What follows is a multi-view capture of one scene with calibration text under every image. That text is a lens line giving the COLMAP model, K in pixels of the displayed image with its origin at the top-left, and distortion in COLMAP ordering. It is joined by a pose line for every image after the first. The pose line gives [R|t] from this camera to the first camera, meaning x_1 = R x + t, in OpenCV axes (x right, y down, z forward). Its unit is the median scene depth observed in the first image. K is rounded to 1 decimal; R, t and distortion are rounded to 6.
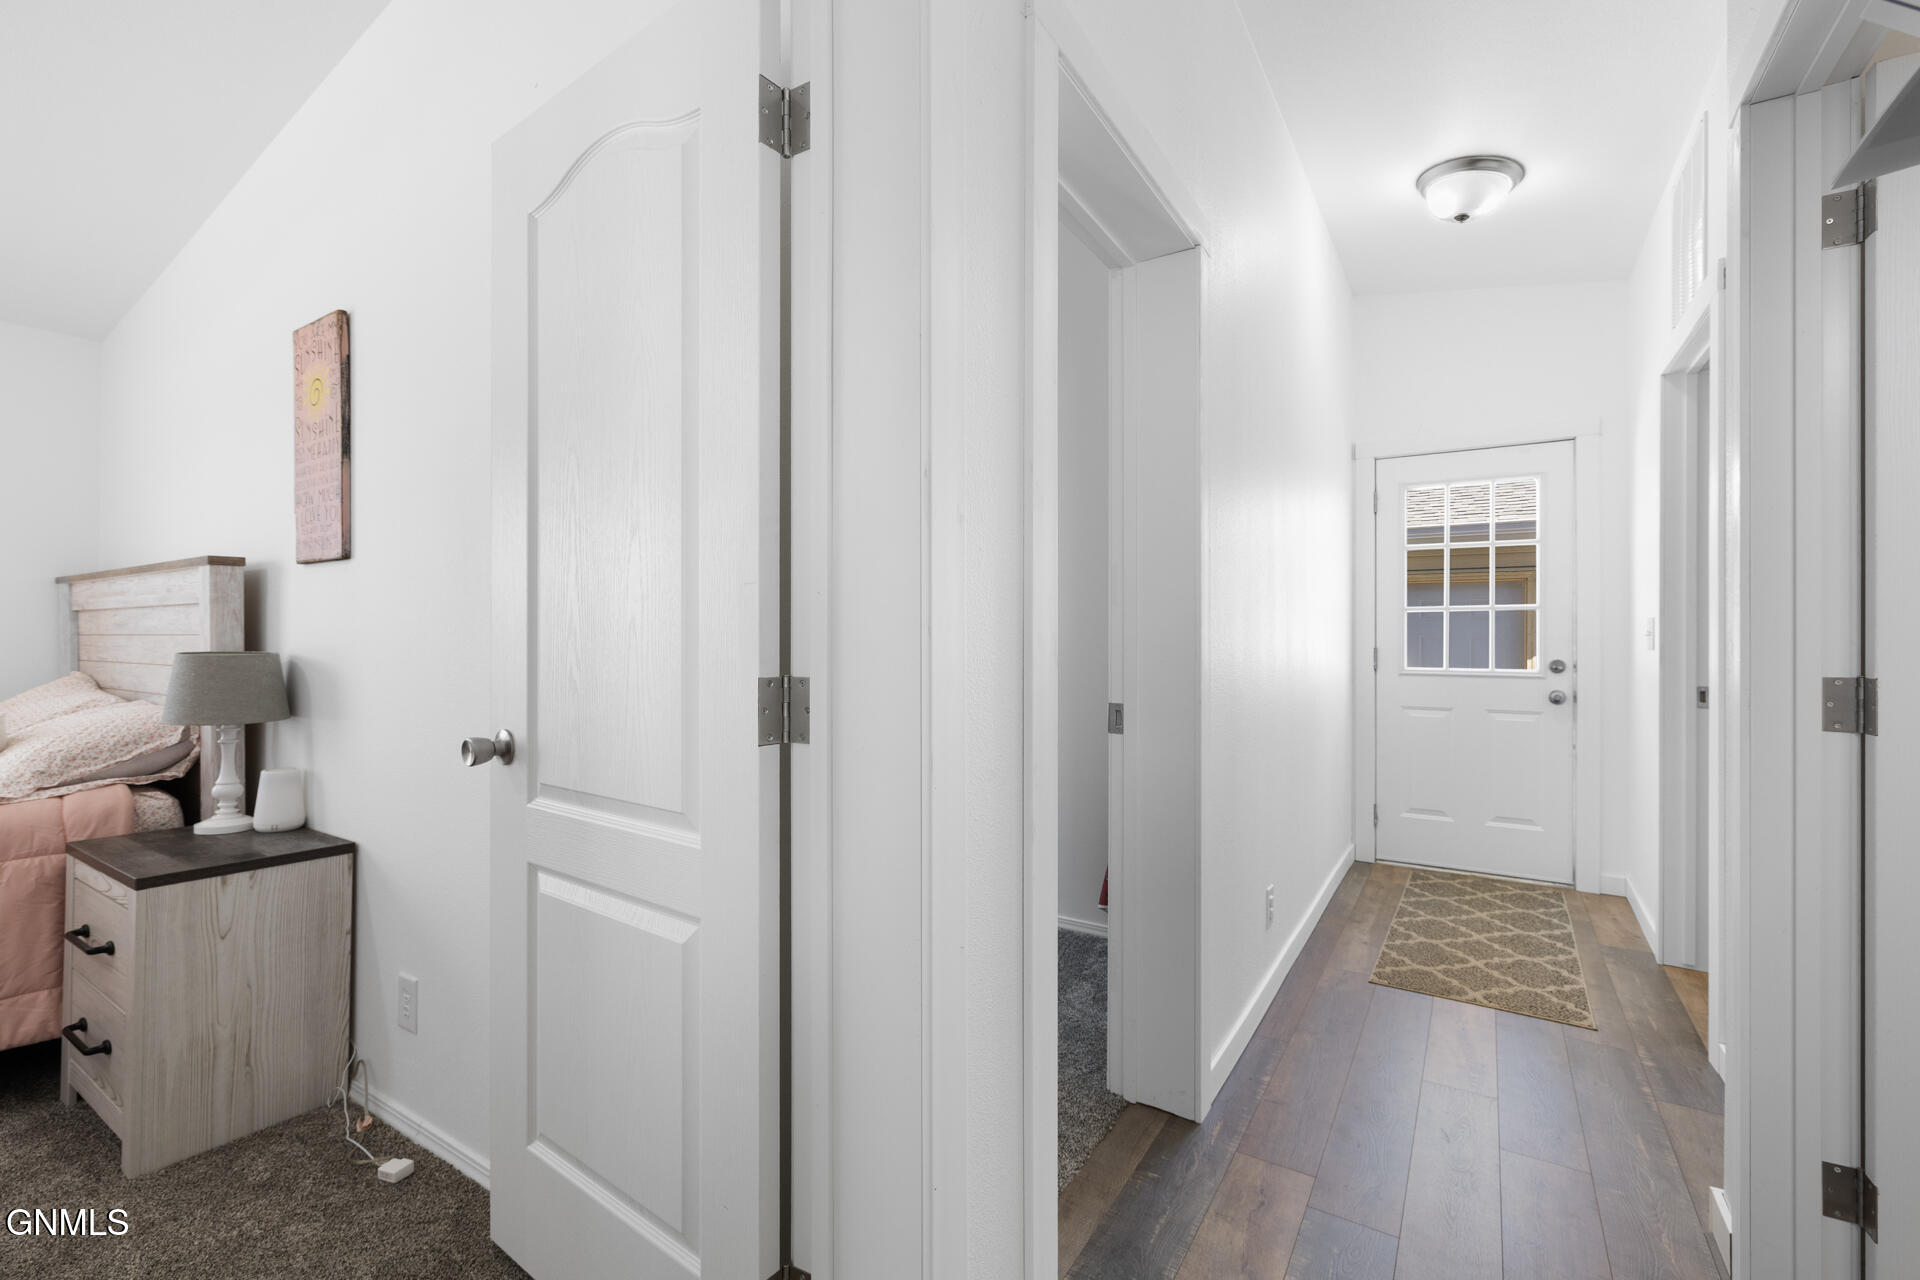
lens RADIAL K [[821.6, 0, 955.0], [0, 821.6, 650.2], [0, 0, 1]] dist [-0.001299, 0.000212]
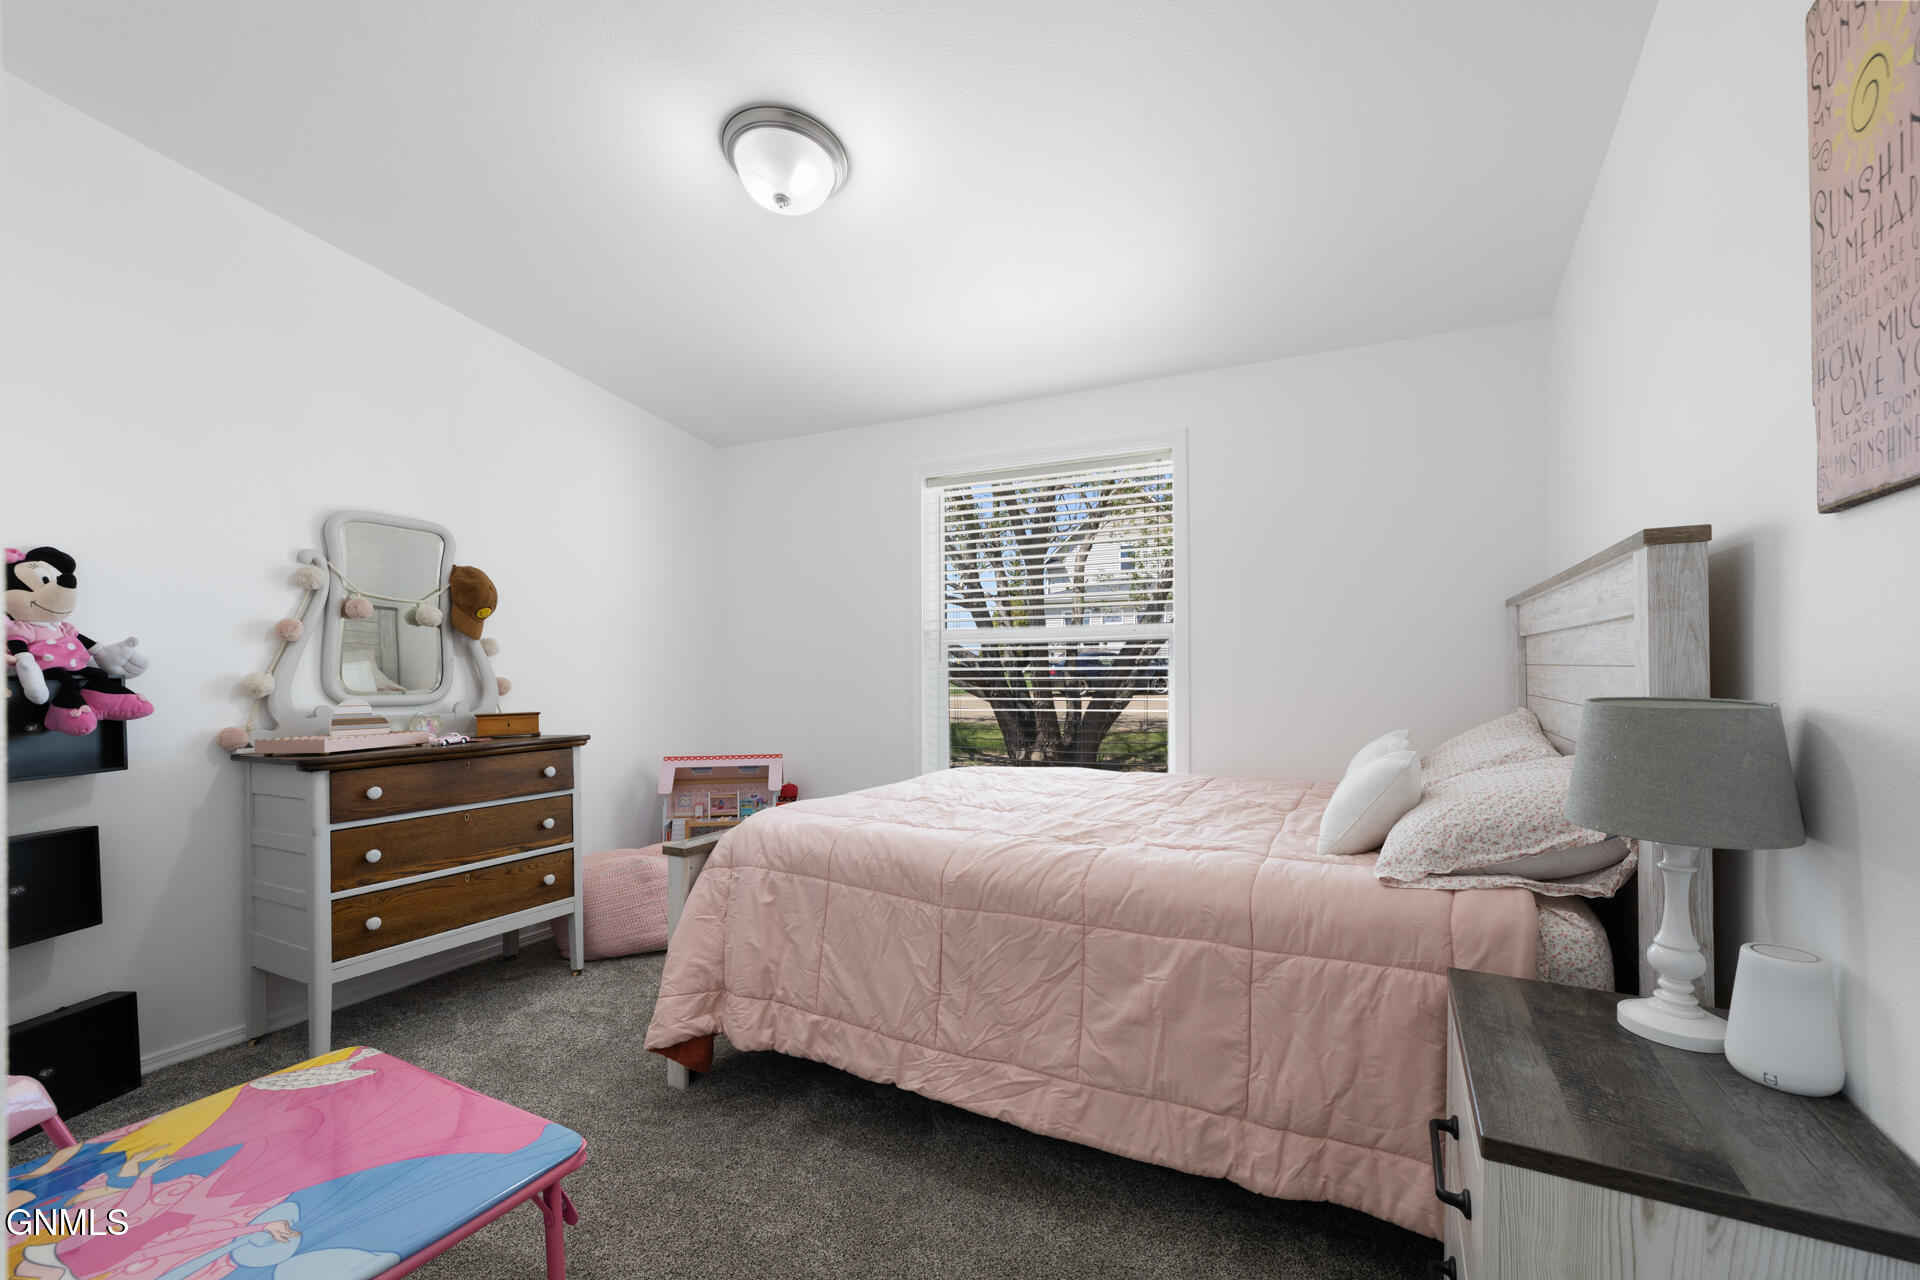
lens RADIAL K [[817.6, 0, 965.0], [0, 817.6, 651.2], [0, 0, 1]] dist [0.000037, 0.000213]
pose [[0.093377, -0.018311, -0.995462, -0.387435], [-0.011237, 0.999748, -0.019444, -0.013556], [0.995567, 0.013001, 0.093148, 0.476434]]
